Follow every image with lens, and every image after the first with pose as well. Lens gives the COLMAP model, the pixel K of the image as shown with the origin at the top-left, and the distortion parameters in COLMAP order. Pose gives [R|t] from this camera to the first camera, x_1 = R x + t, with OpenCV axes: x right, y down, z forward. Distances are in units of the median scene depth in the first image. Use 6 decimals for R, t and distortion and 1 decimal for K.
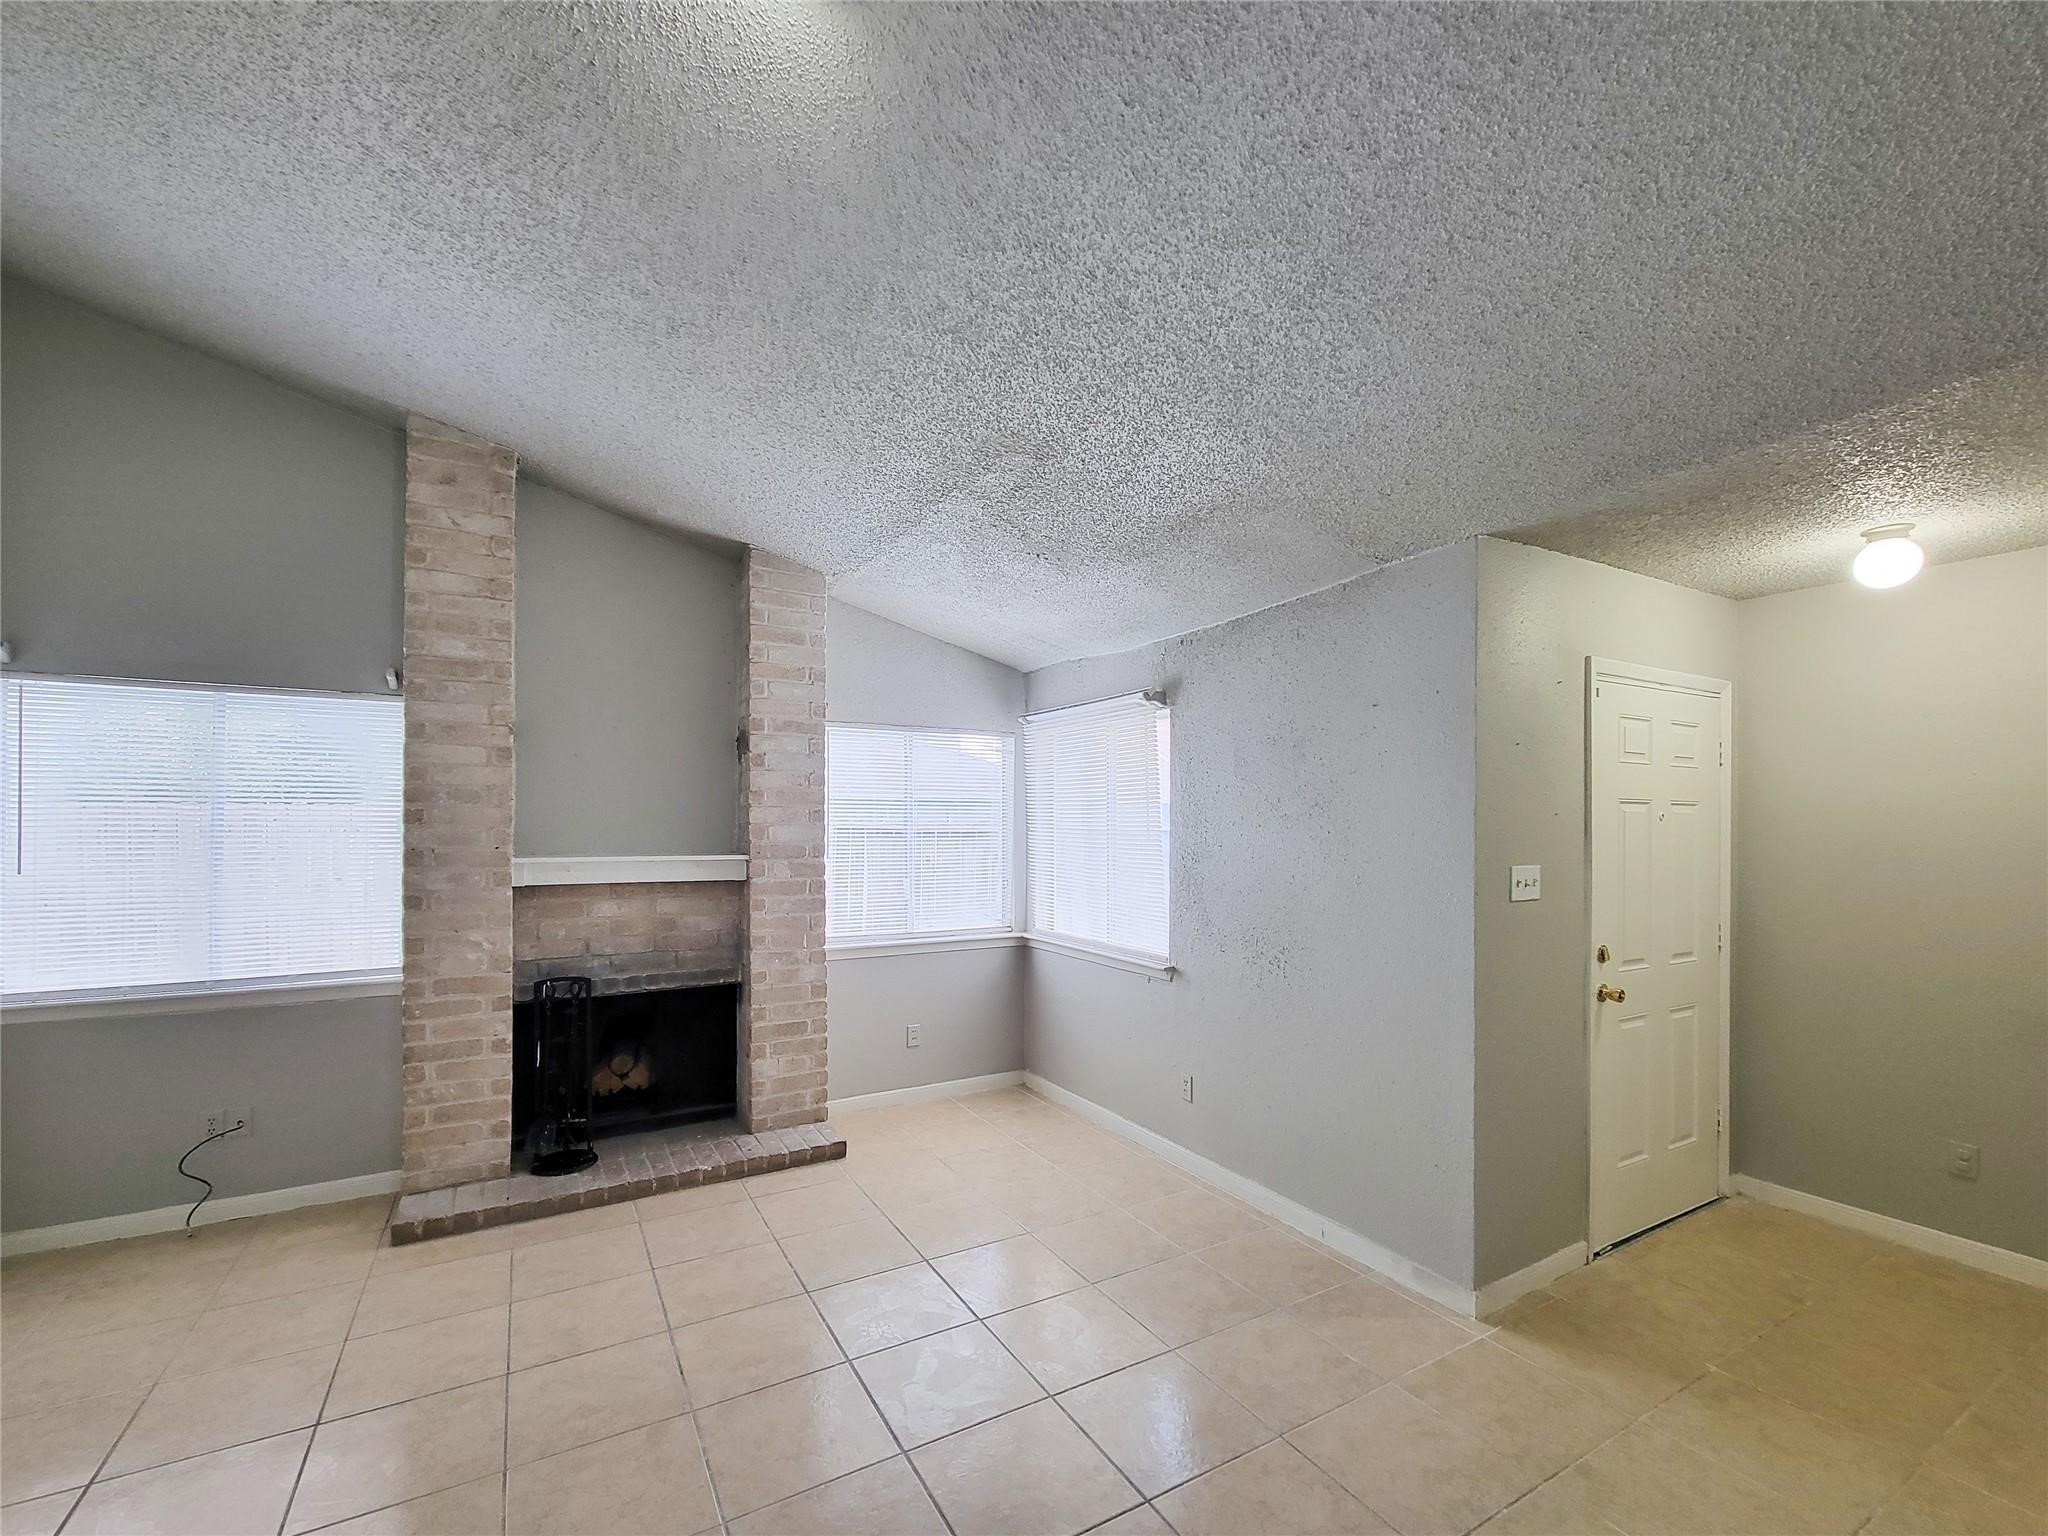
lens RADIAL K [[862.1, 0, 1079.7], [0, 862.1, 822.9], [0, 0, 1]] dist [0.003624, -0.002413]
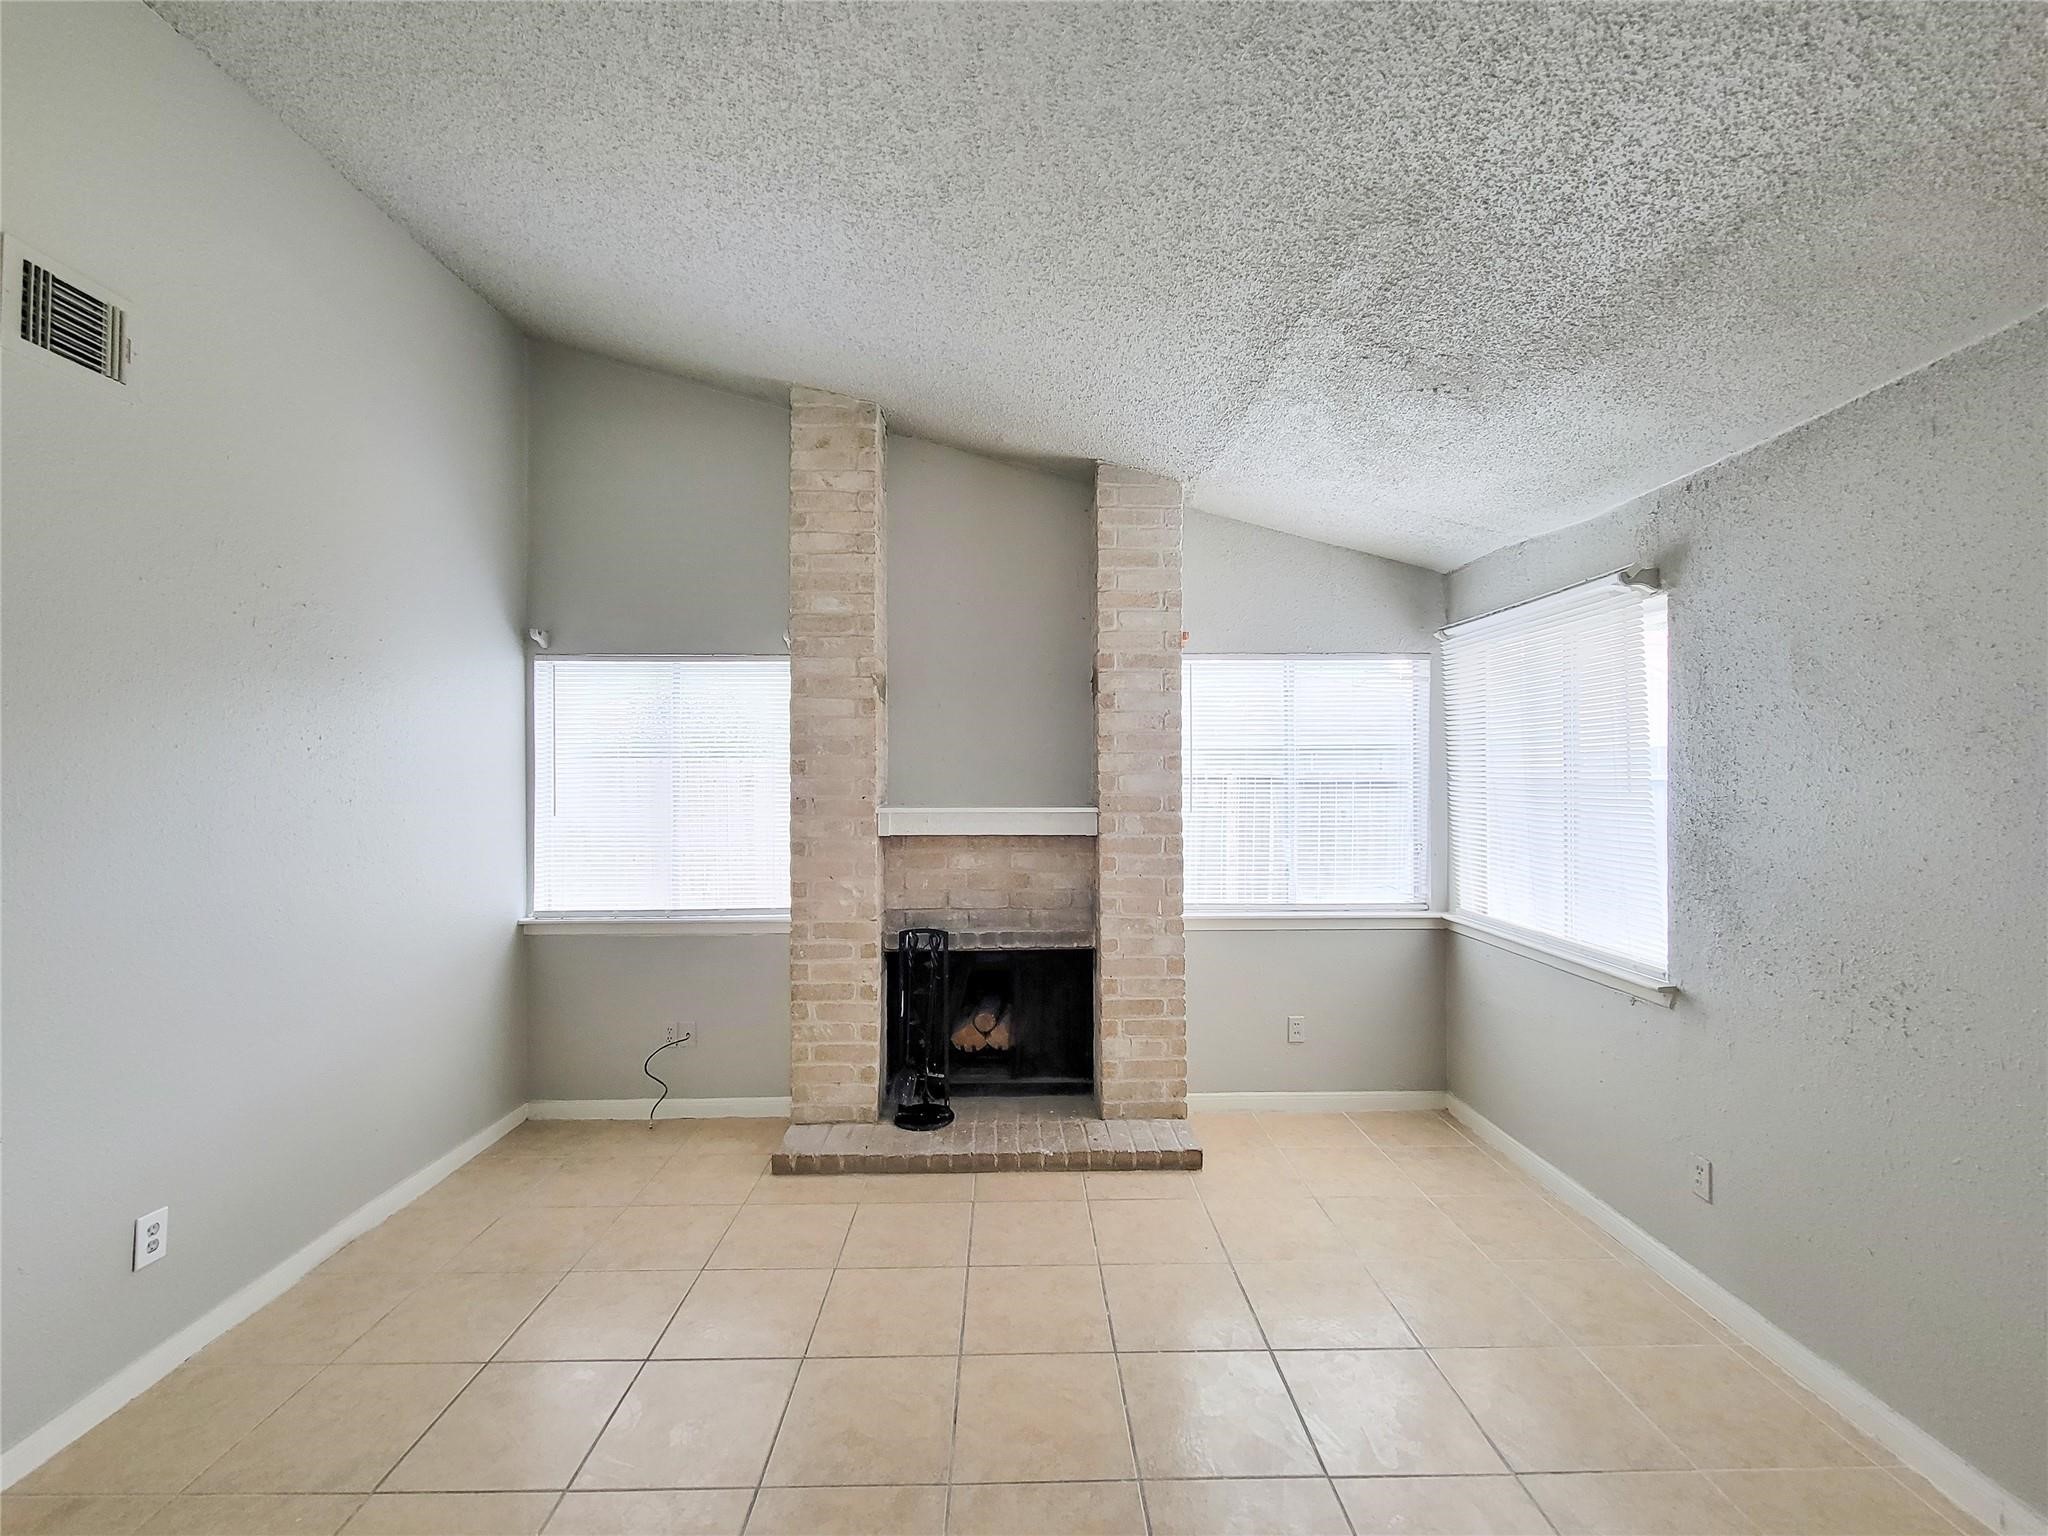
lens RADIAL K [[878.0, 0, 1062.8], [0, 878.0, 775.1], [0, 0, 1]] dist [0.003129, -0.003976]
pose [[0.867067, -0.004968, -0.498166, 0.044142], [0.005761, 0.999983, 0.000055, 0.003892], [0.498157, -0.002917, 0.867082, 0.221935]]
